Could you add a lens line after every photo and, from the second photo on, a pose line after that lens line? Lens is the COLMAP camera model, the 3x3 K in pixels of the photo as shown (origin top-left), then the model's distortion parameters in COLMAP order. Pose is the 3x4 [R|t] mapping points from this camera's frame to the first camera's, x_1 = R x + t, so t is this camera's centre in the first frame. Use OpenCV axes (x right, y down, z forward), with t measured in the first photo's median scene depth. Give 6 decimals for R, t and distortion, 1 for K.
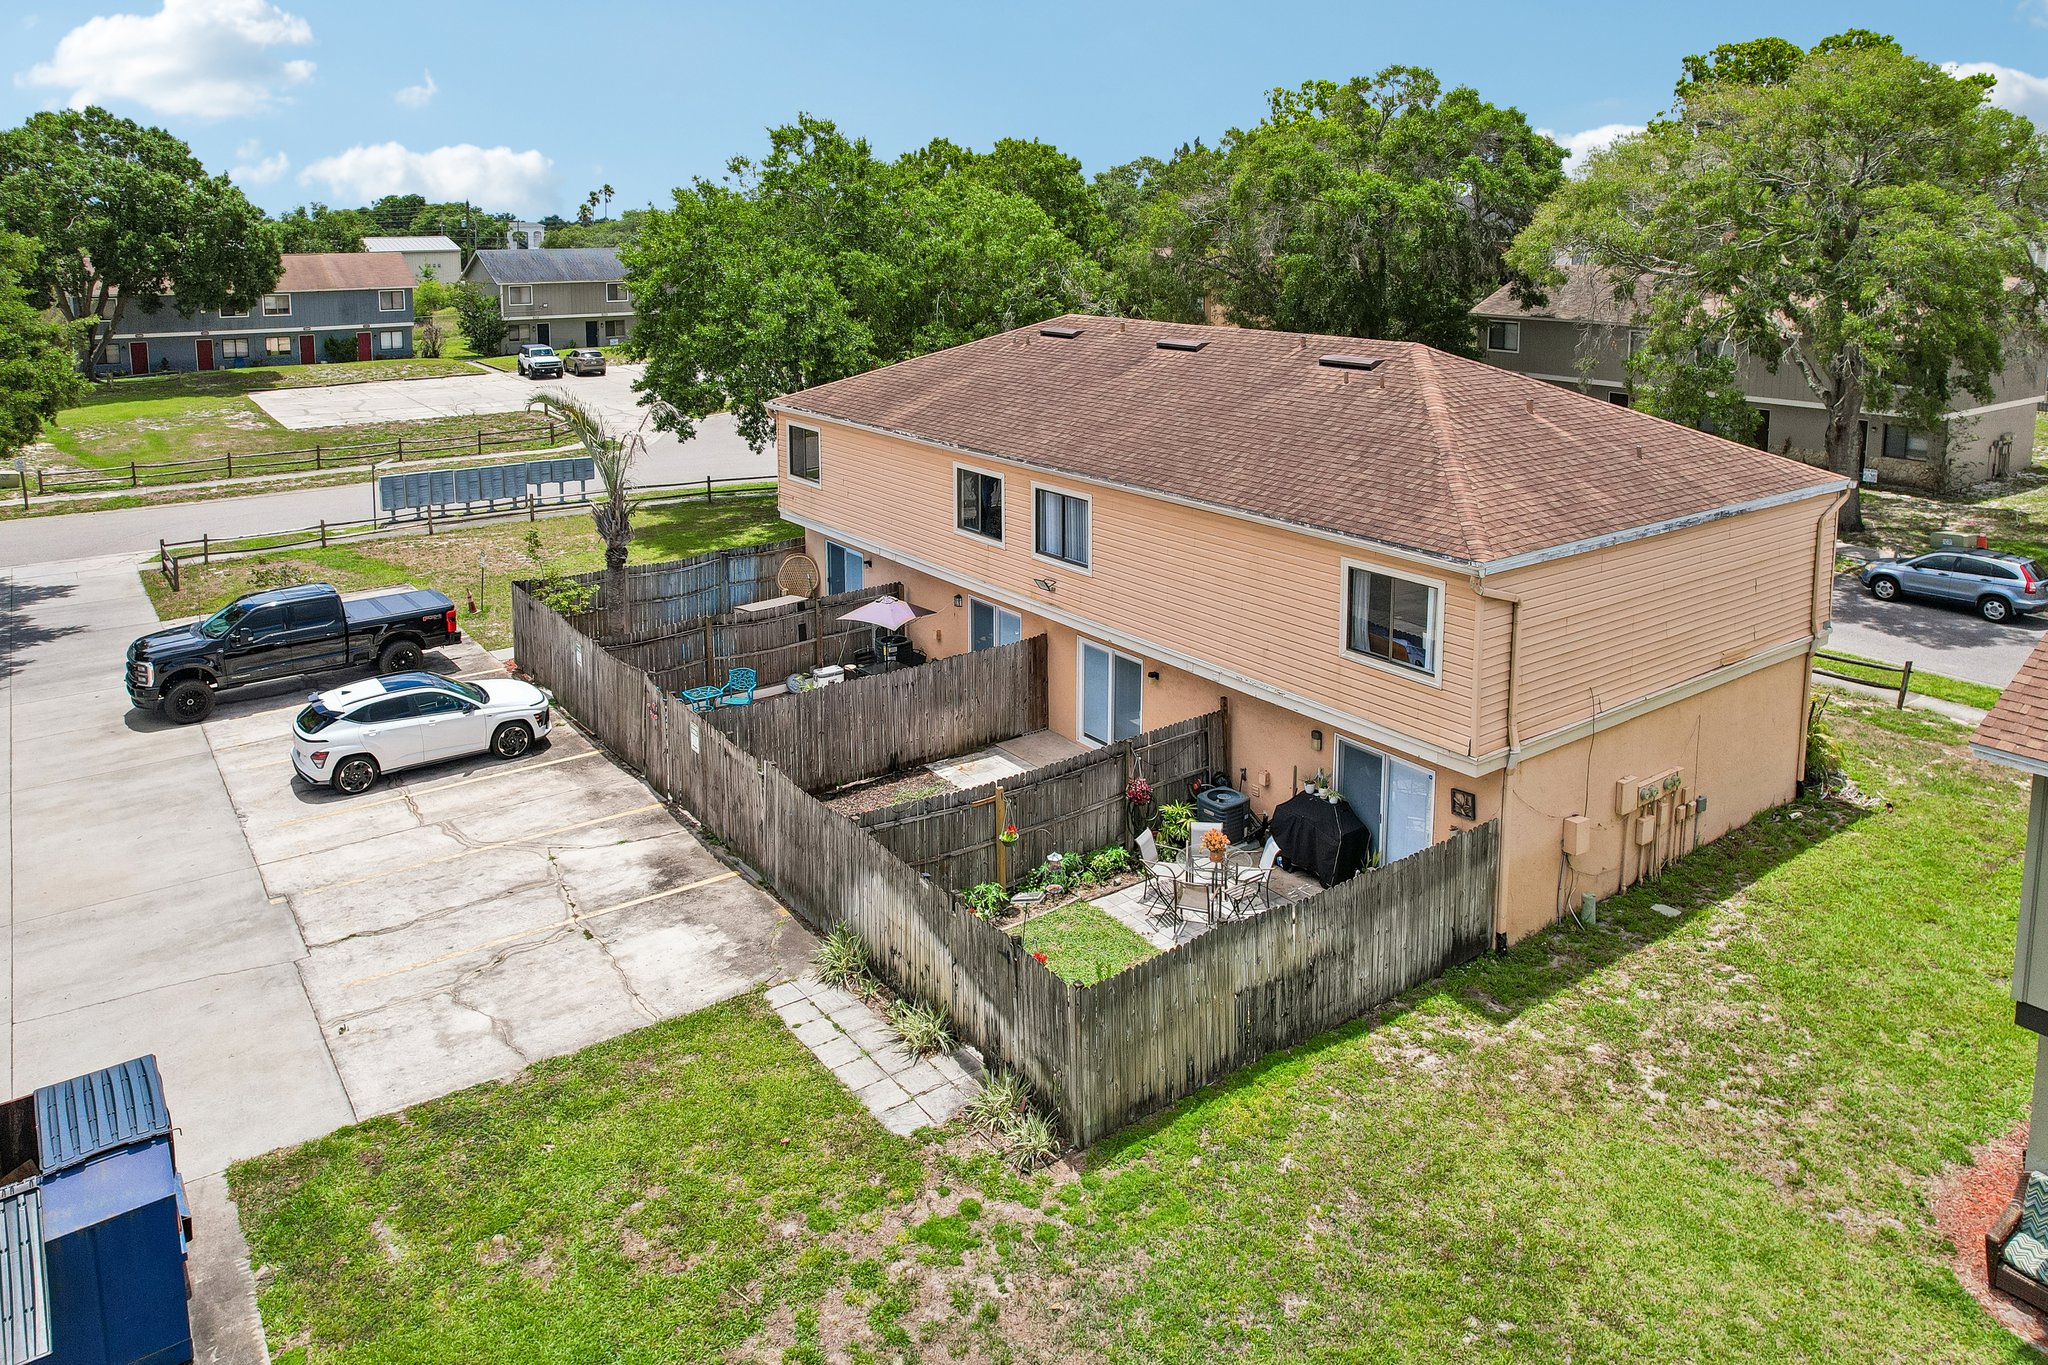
lens RADIAL K [[1310.1, 0, 1024.0], [0, 1310.1, 682.5], [0, 0, 1]] dist [-0.081776, 0.077543]
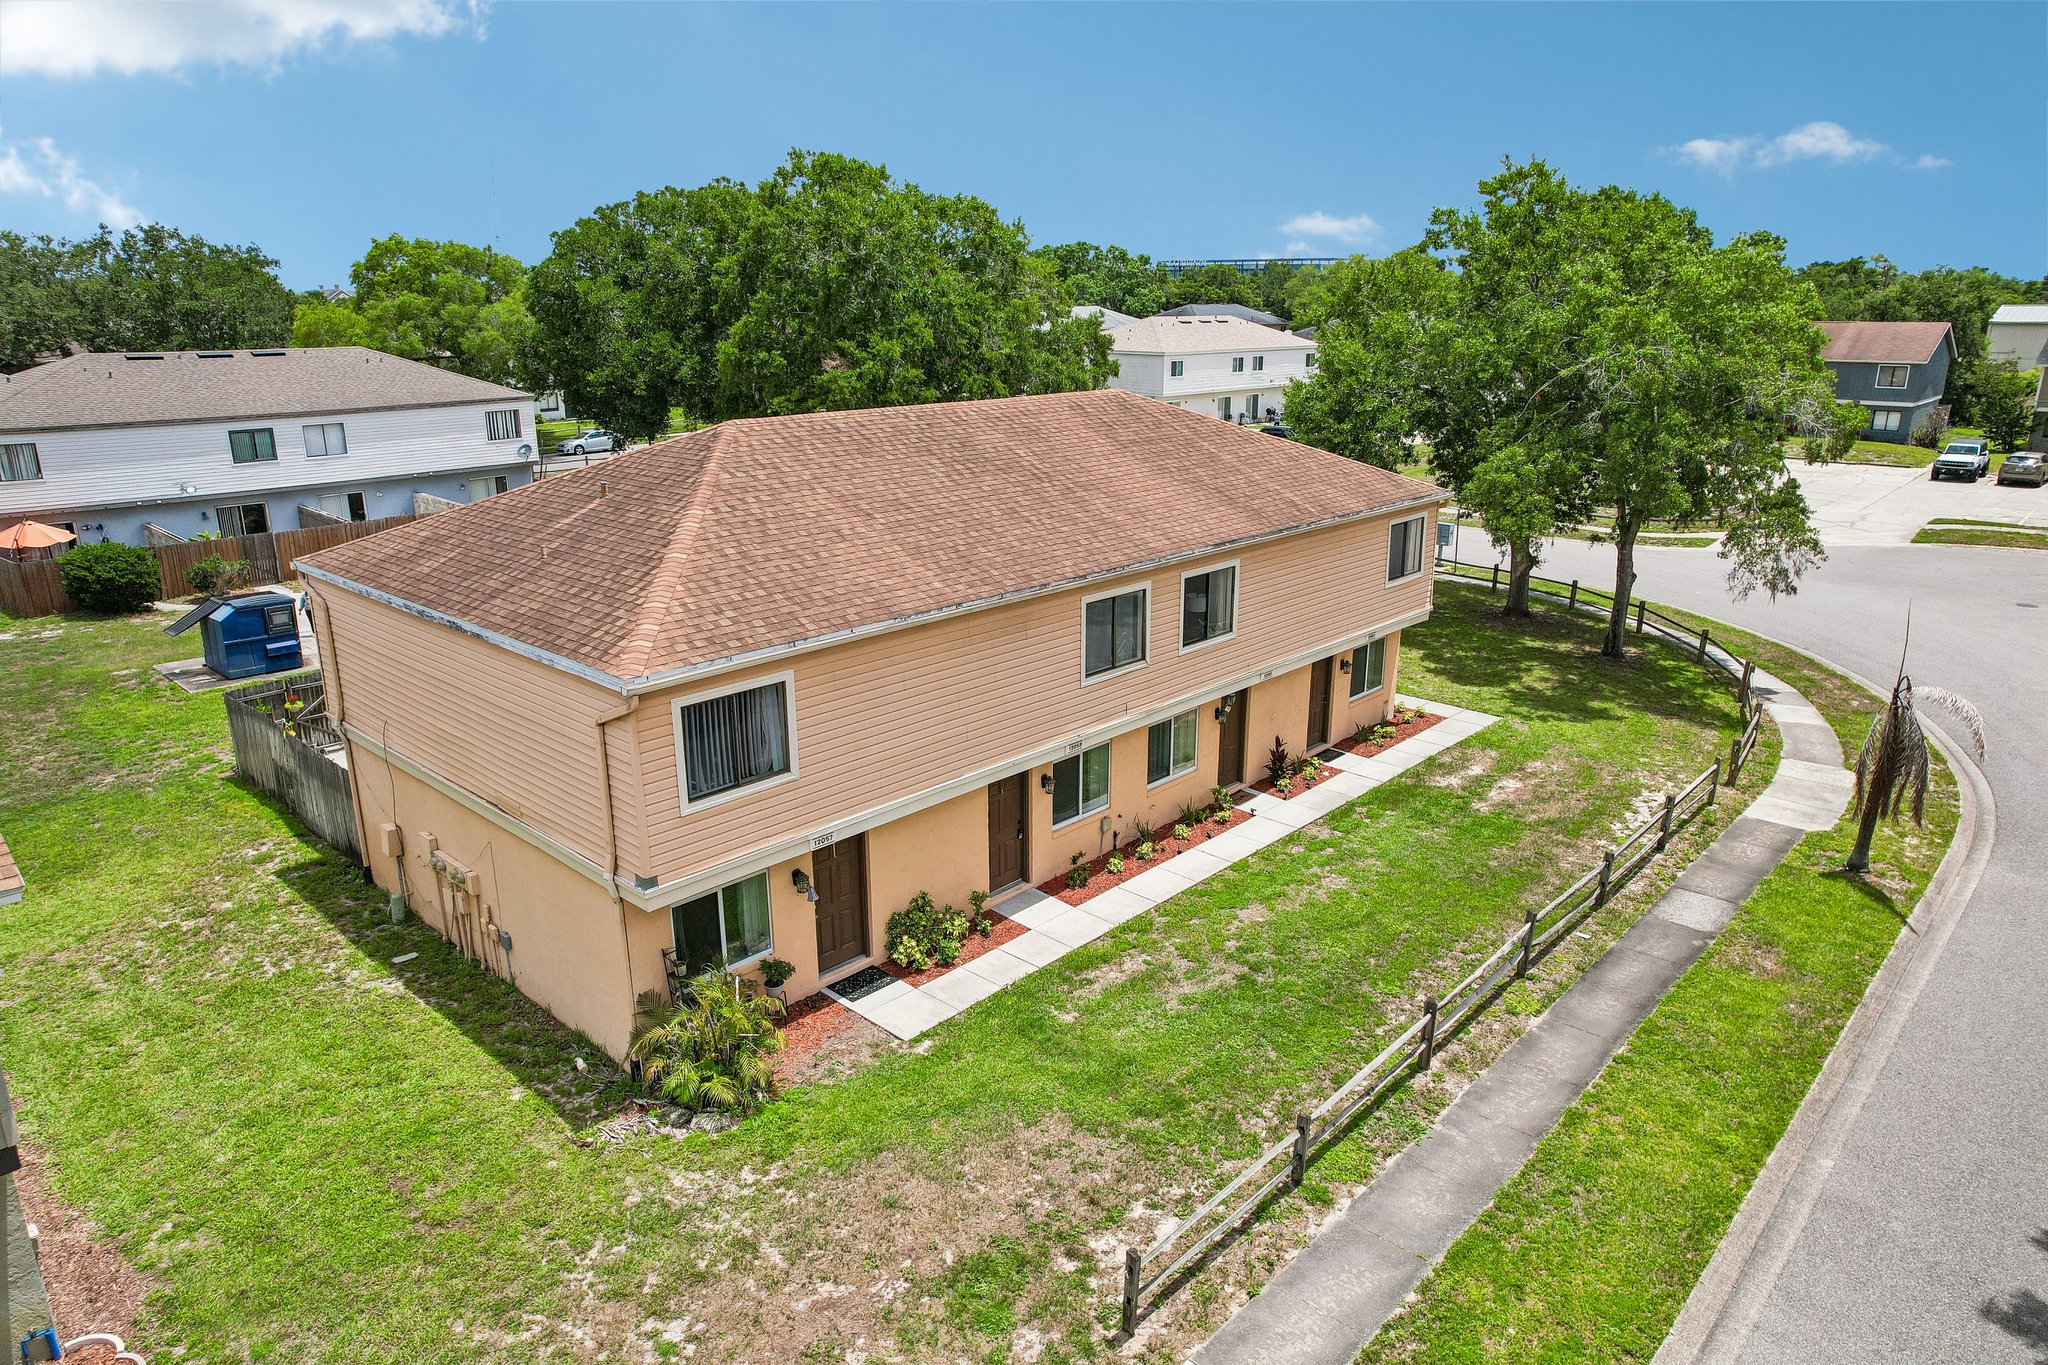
lens RADIAL K [[1310.1, 0, 1024.0], [0, 1310.1, 682.5], [0, 0, 1]] dist [-0.081776, 0.077543]
pose [[0.130070, 0.210823, -0.968832, 1.834727], [-0.264194, 0.949176, 0.171076, -0.419974], [0.955659, 0.233707, 0.179158, 1.481658]]
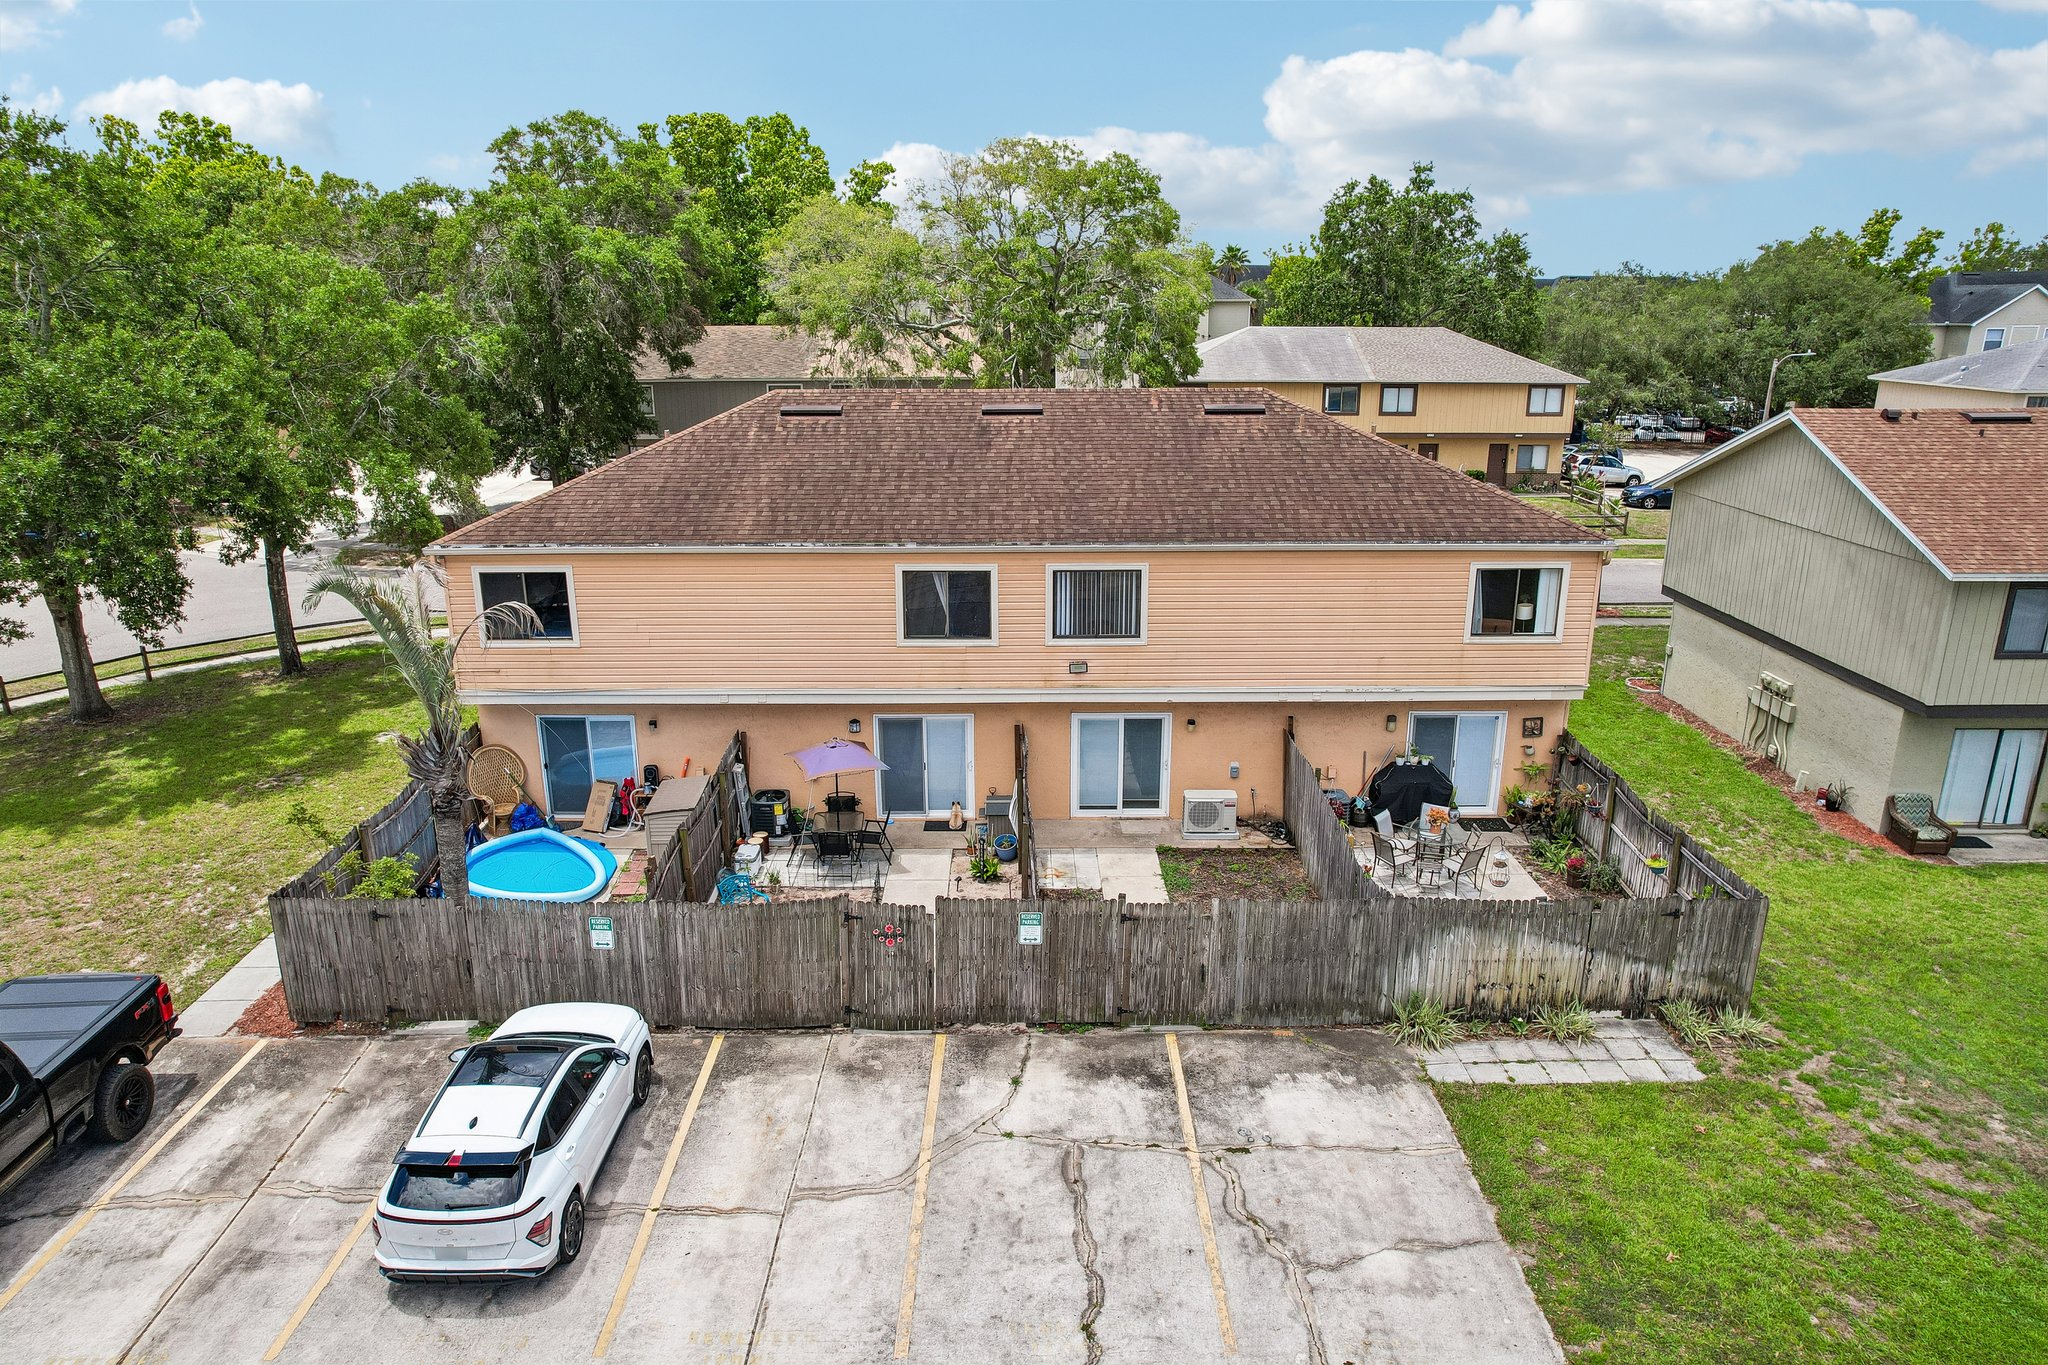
lens RADIAL K [[1310.1, 0, 1024.0], [0, 1310.1, 682.5], [0, 0, 1]] dist [-0.081776, 0.077543]
pose [[0.619907, -0.314399, 0.718936, -1.041572], [0.275322, 0.945120, 0.175913, -0.344187], [-0.734787, 0.088889, 0.672448, 0.484827]]
